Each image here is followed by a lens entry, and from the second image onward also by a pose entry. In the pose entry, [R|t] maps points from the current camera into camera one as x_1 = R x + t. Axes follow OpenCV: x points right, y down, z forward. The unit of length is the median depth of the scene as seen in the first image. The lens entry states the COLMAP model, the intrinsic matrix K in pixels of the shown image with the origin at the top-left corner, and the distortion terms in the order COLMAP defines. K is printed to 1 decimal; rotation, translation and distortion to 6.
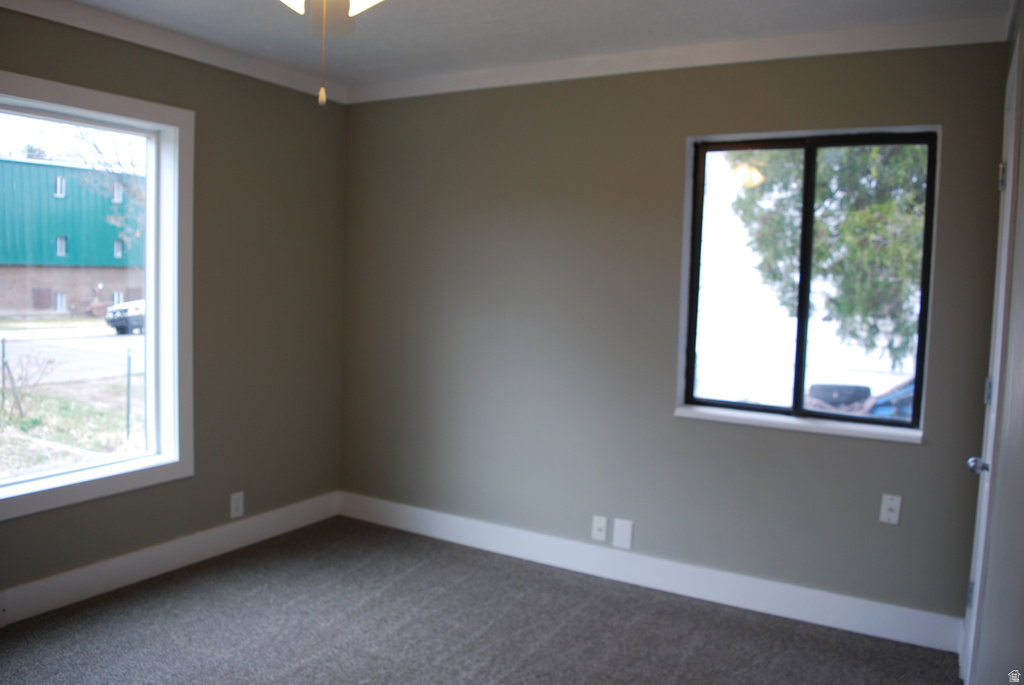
lens RADIAL K [[790.9, 0, 508.7], [0, 790.9, 344.0], [0, 0, 1]] dist [-0.093869, 0.020033]
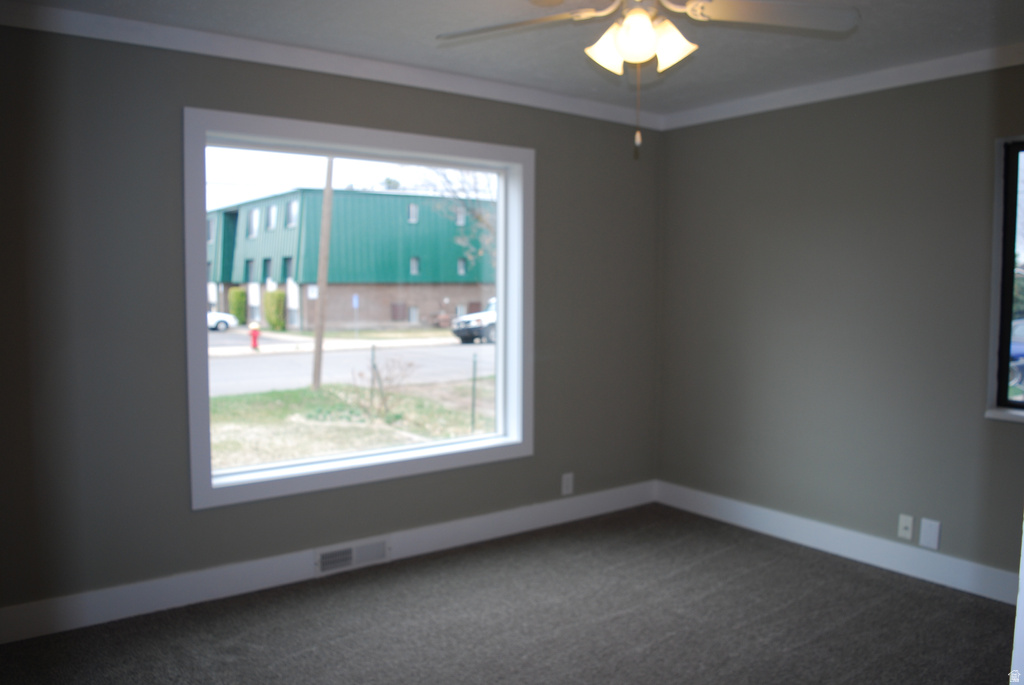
lens RADIAL K [[790.9, 0, 510.4], [0, 790.9, 339.7], [0, 0, 1]] dist [-0.093869, 0.020033]
pose [[0.919603, 0.000821, -0.392848, 0.037385], [-0.008773, 0.999791, -0.018447, 0.015432], [0.392751, 0.020411, 0.919418, -0.129024]]
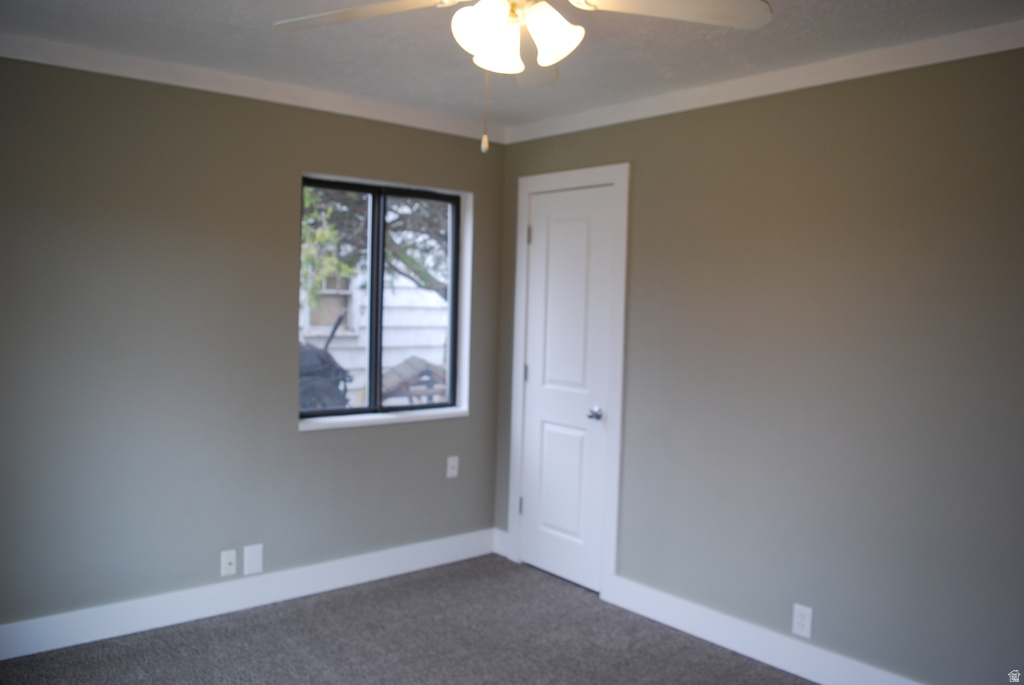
lens RADIAL K [[790.9, 0, 513.2], [0, 790.9, 343.7], [0, 0, 1]] dist [-0.093869, 0.020033]
pose [[0.337434, -0.071109, 0.938660, -0.674543], [0.067739, 0.996392, 0.051132, -0.061144], [-0.938909, 0.046330, 0.341033, 0.354559]]
